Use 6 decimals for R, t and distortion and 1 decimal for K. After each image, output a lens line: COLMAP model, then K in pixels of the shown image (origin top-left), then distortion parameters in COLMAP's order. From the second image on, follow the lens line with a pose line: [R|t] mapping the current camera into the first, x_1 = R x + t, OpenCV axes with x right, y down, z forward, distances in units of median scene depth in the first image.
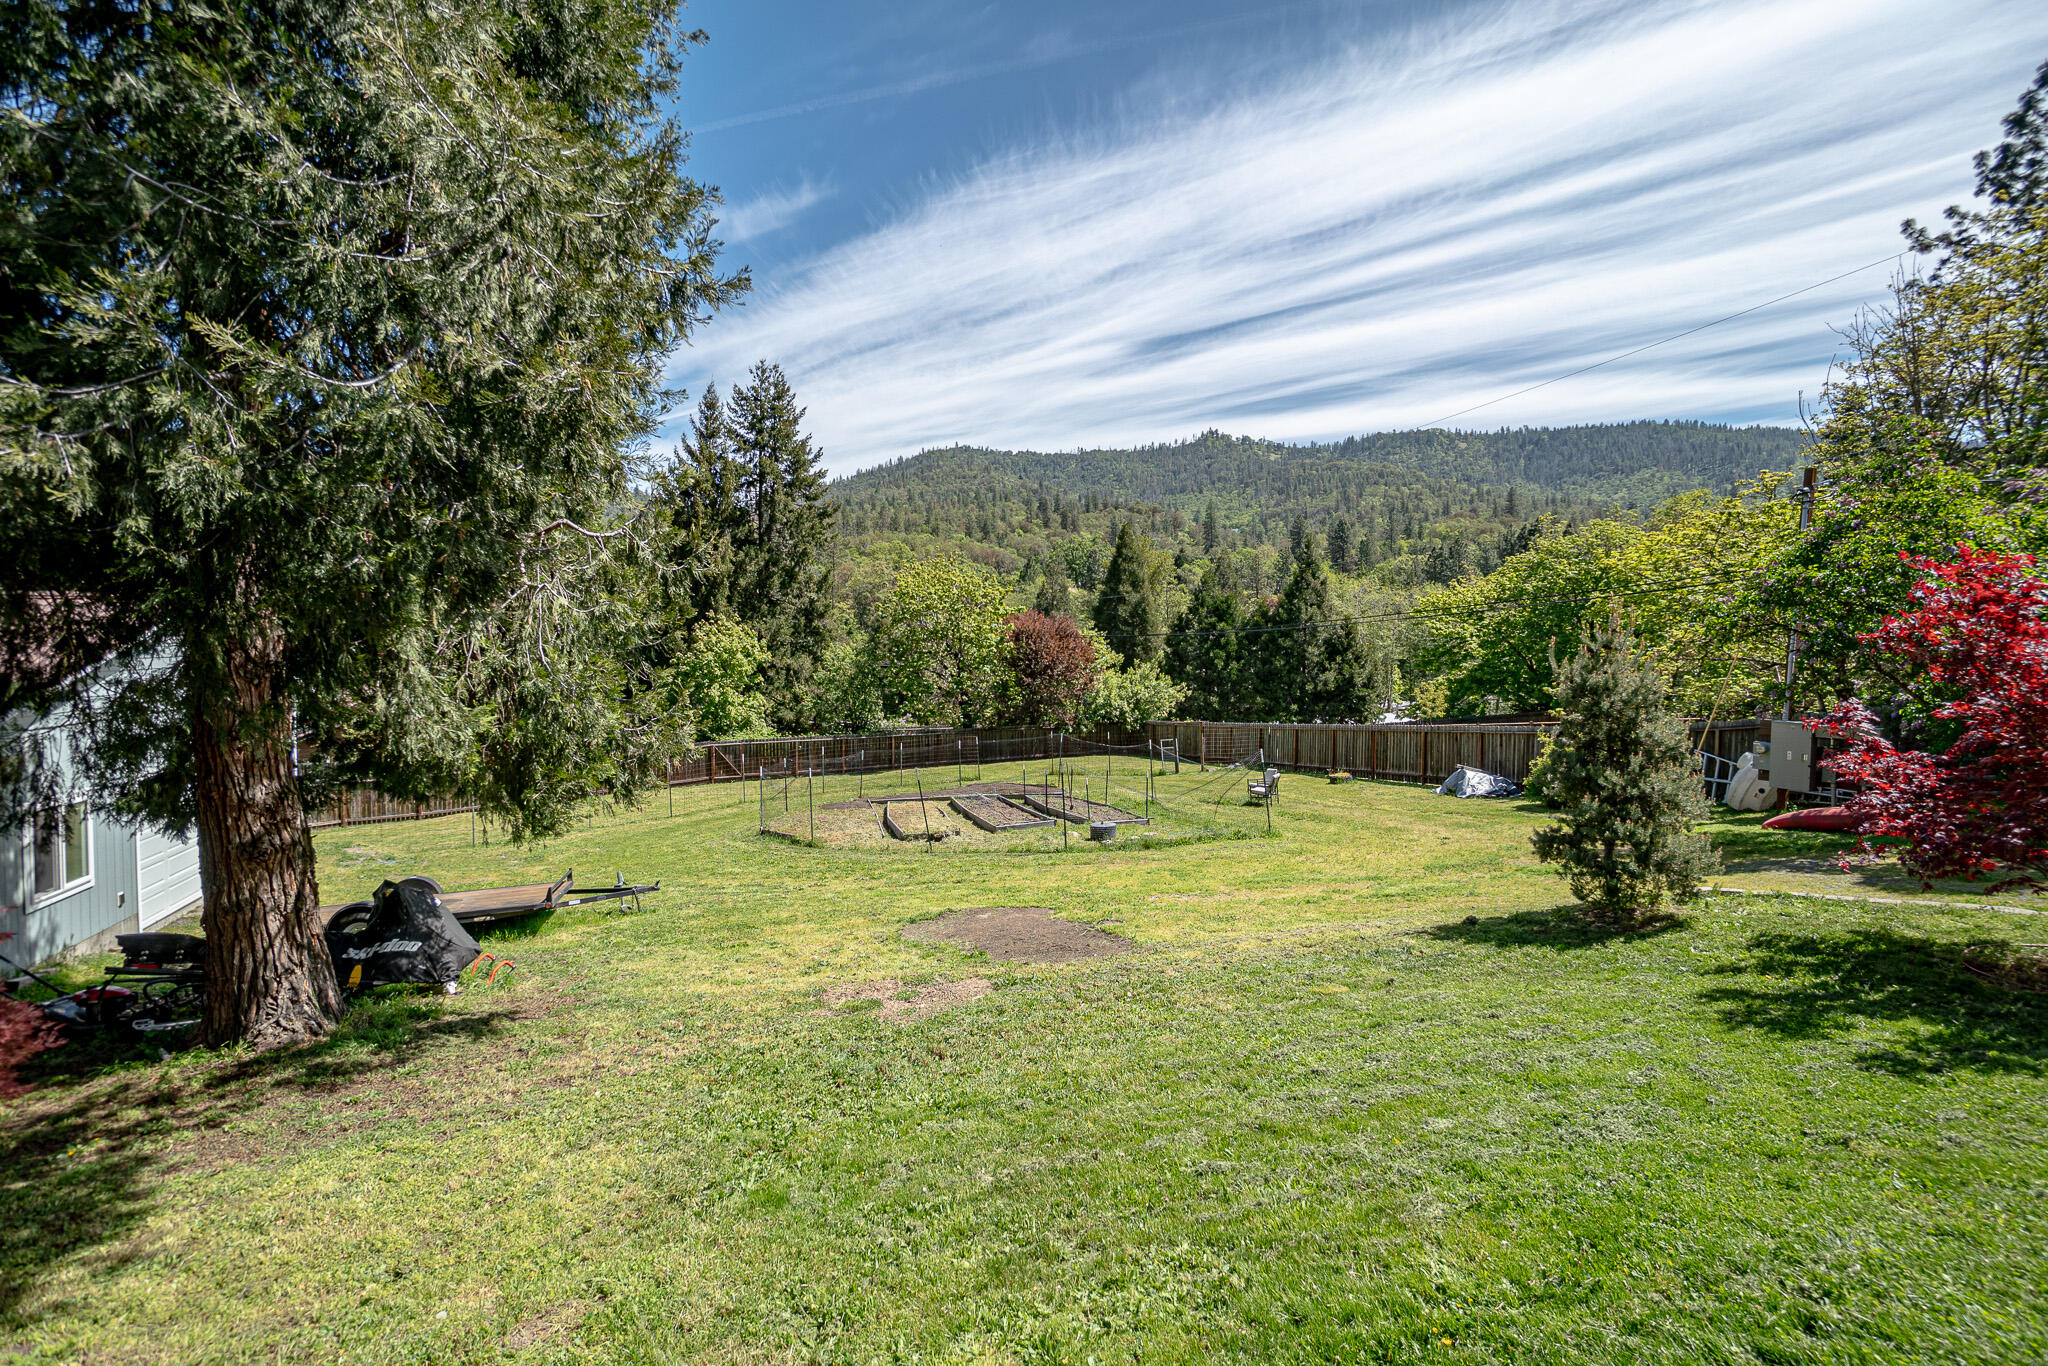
lens RADIAL K [[906.3, 0, 1021.9], [0, 906.3, 668.2], [0, 0, 1]] dist [-0.062758, 0.021215]
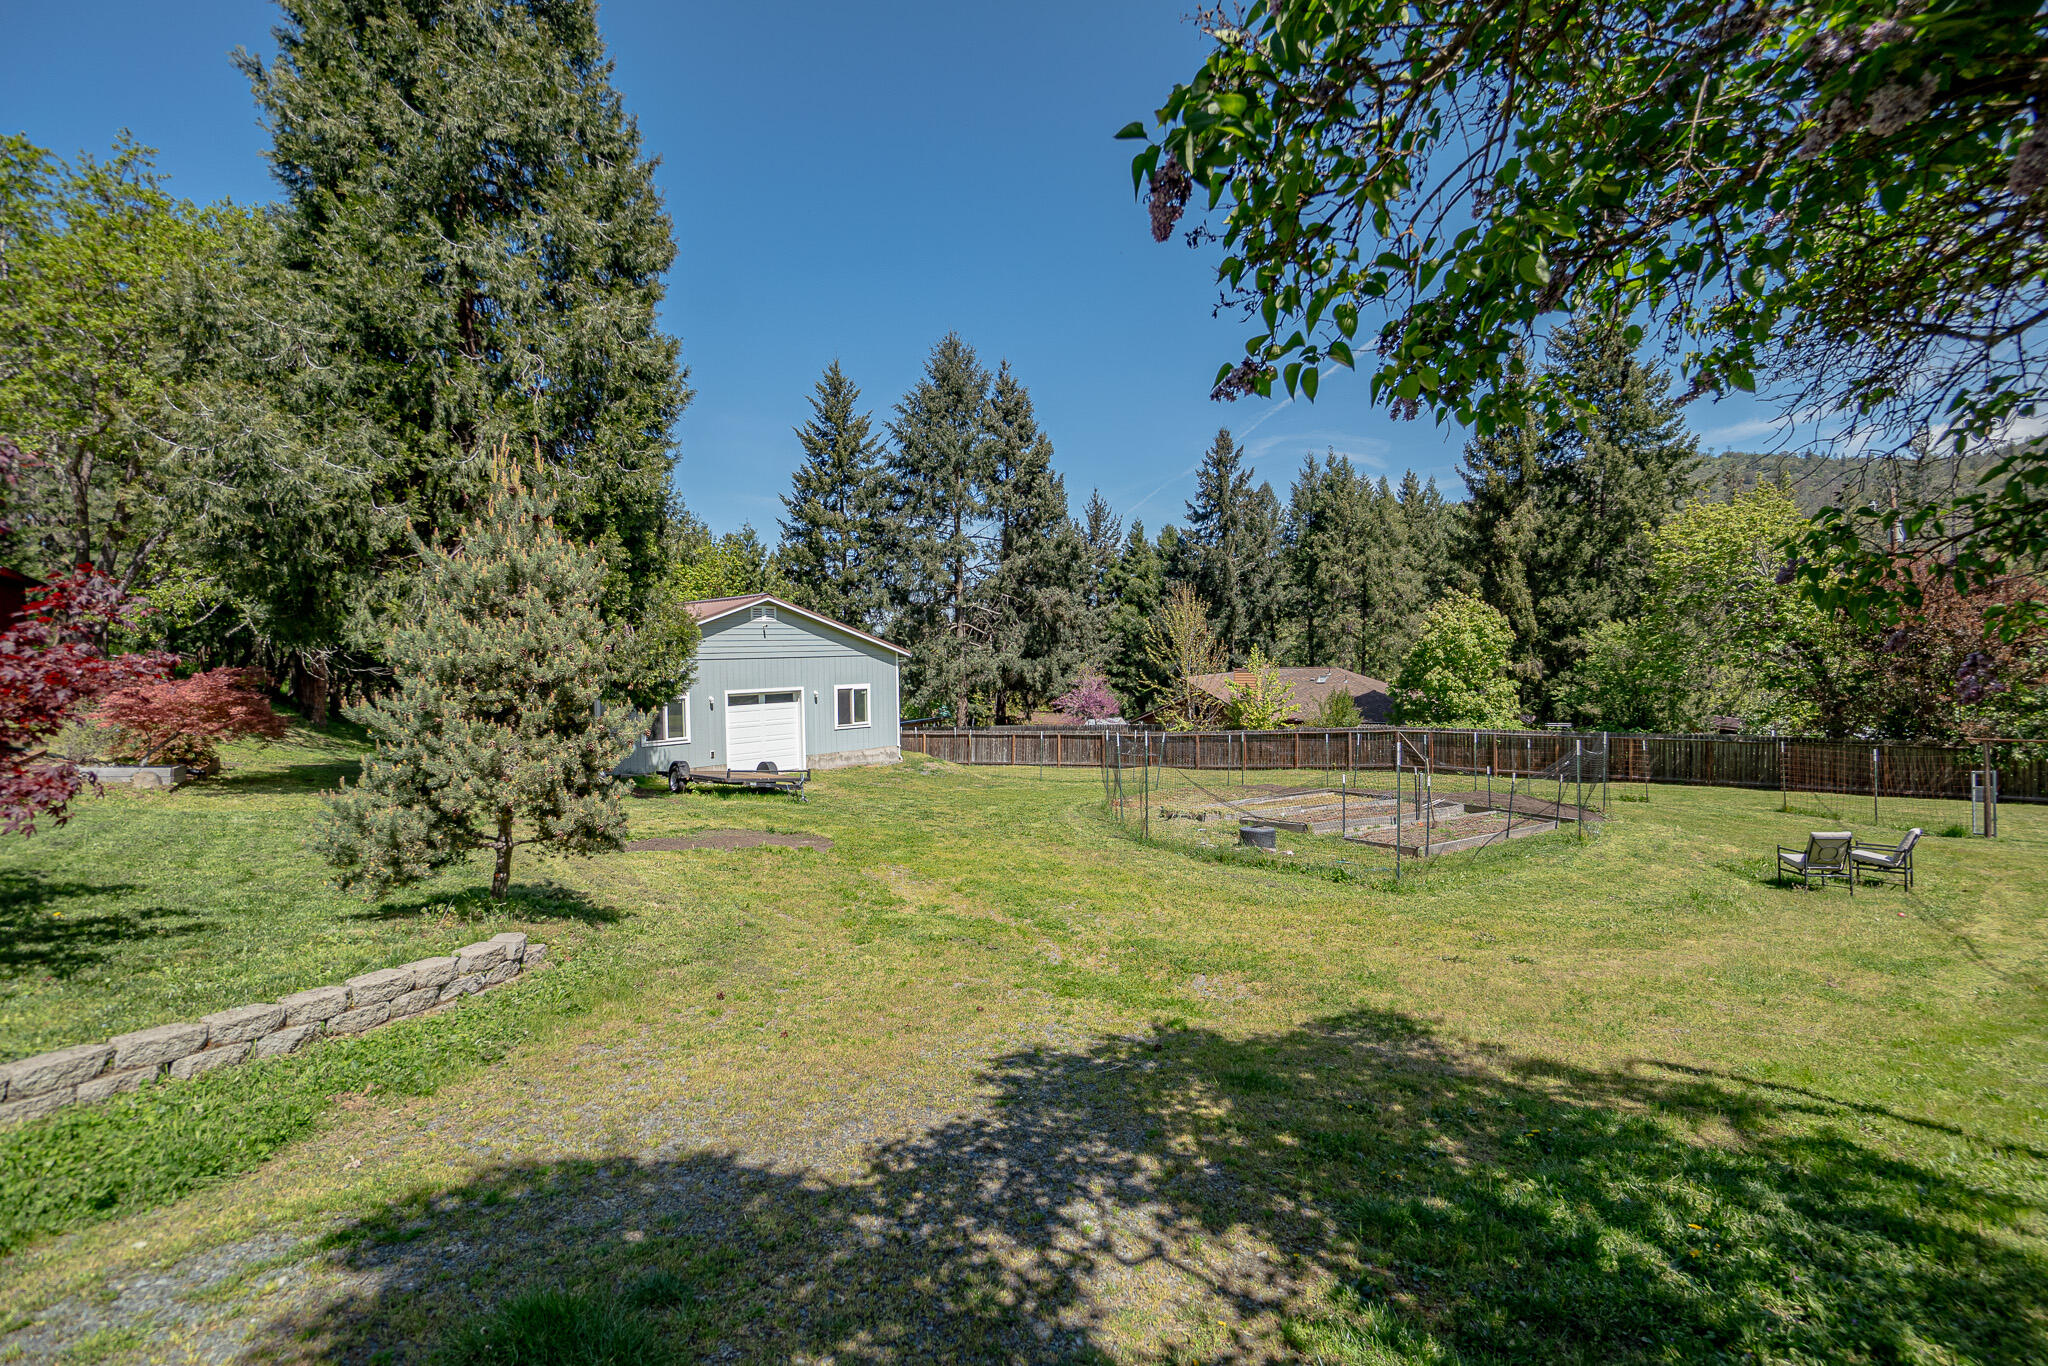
lens RADIAL K [[906.3, 0, 1025.7], [0, 906.3, 676.2], [0, 0, 1]] dist [-0.062758, 0.021215]
pose [[0.409989, 0.012541, -0.912004, 1.643654], [-0.005624, 0.999921, 0.011222, 0.095896], [0.912073, 0.000528, 0.410027, 1.233769]]
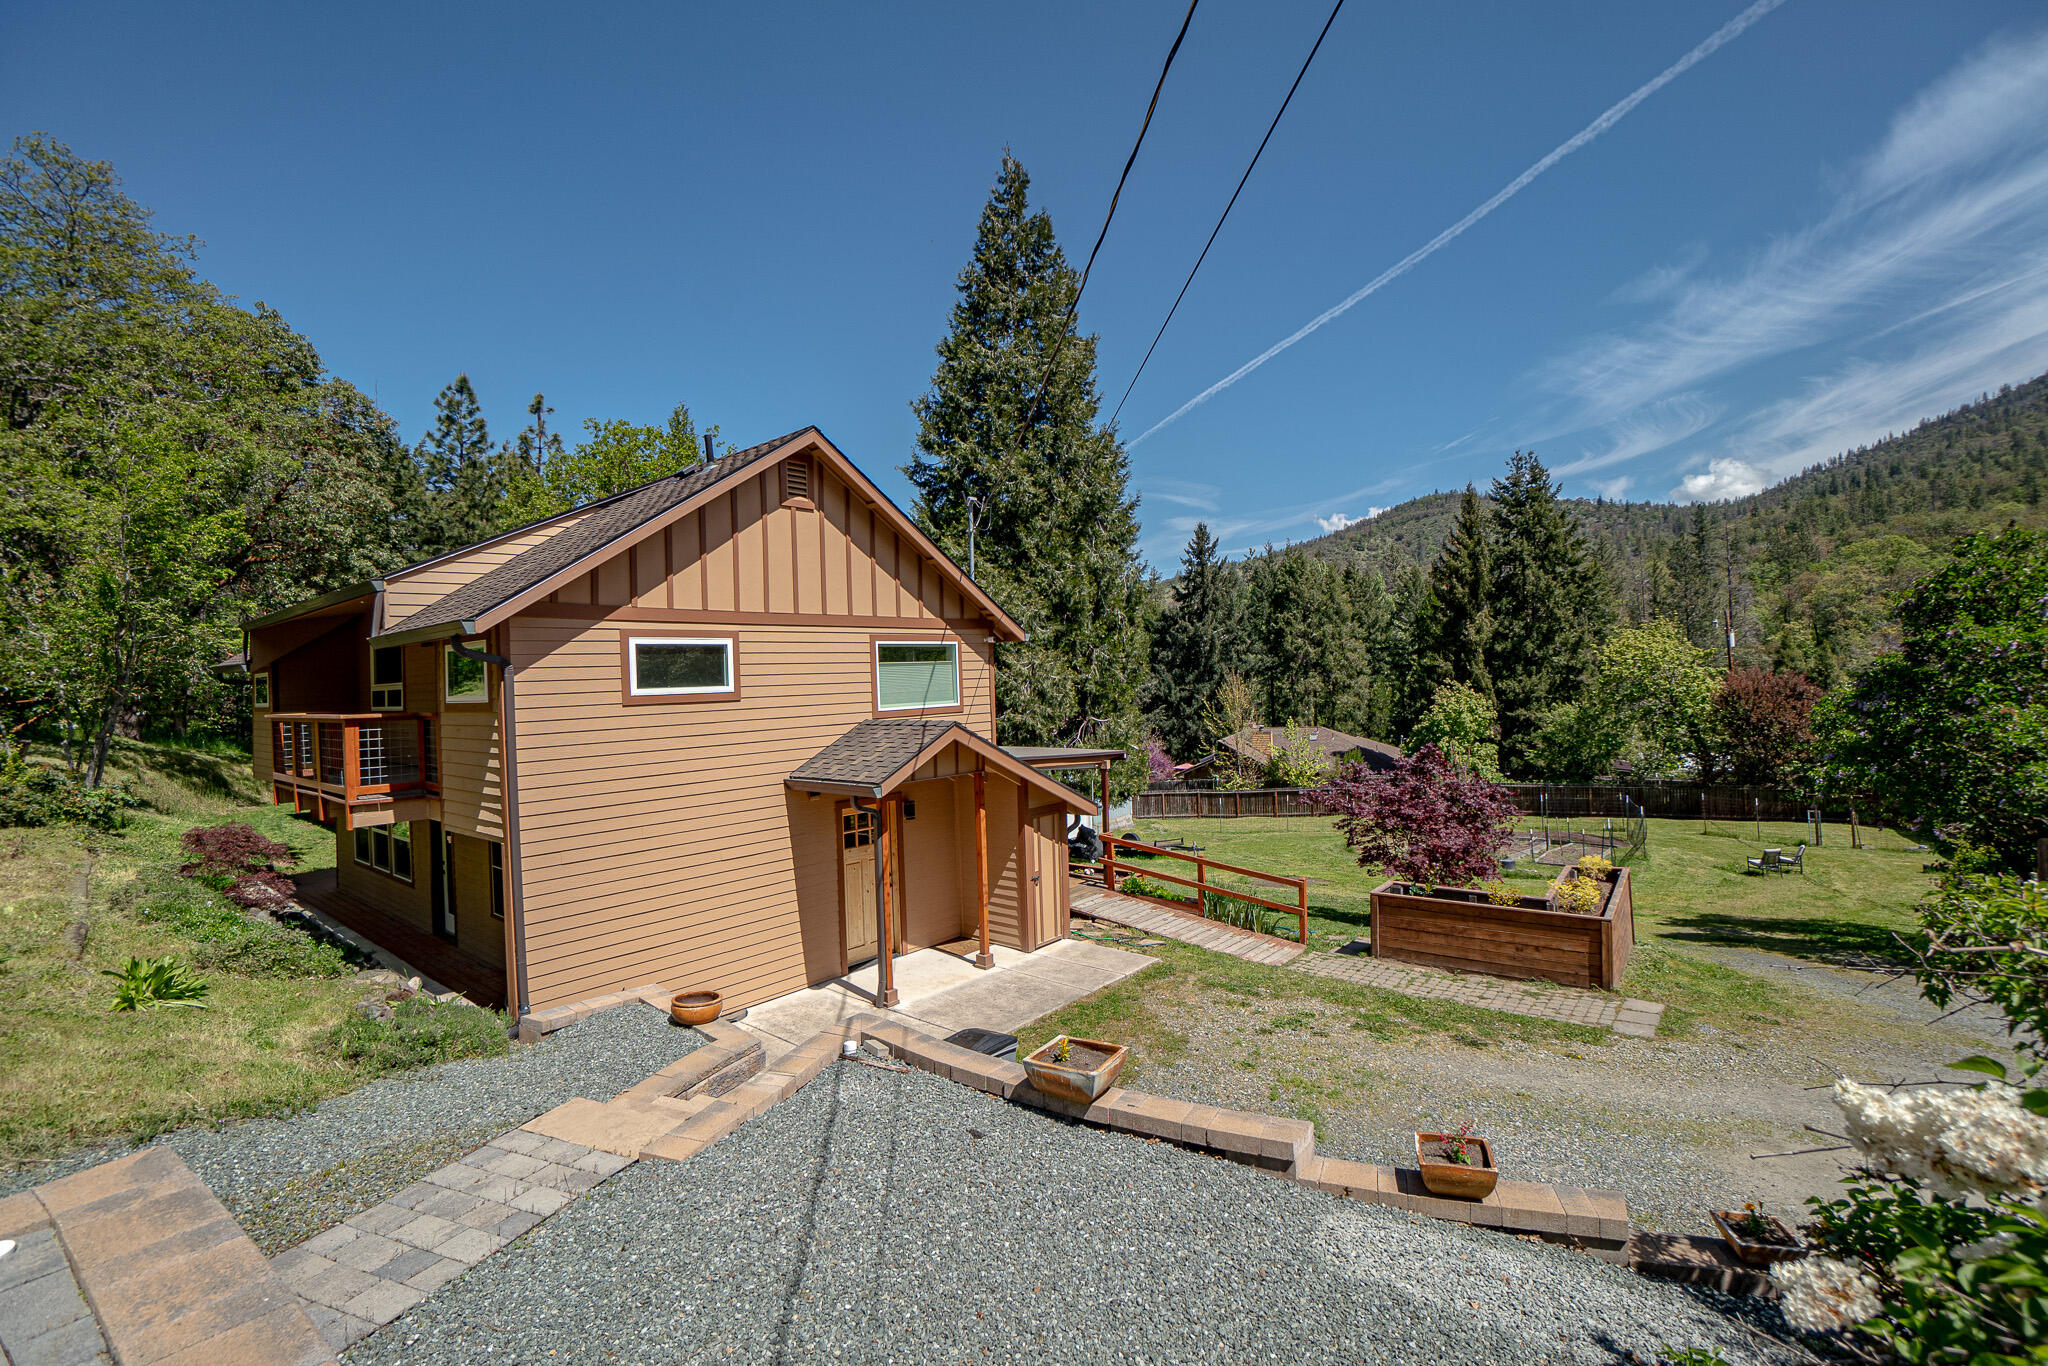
lens RADIAL K [[906.3, 0, 1019.7], [0, 906.3, 667.3], [0, 0, 1]] dist [-0.062758, 0.021215]
pose [[0.534473, -0.038943, -0.844288, 2.132237], [0.014495, 0.999213, -0.036912, -0.222507], [0.845061, 0.007491, 0.534617, -0.991130]]
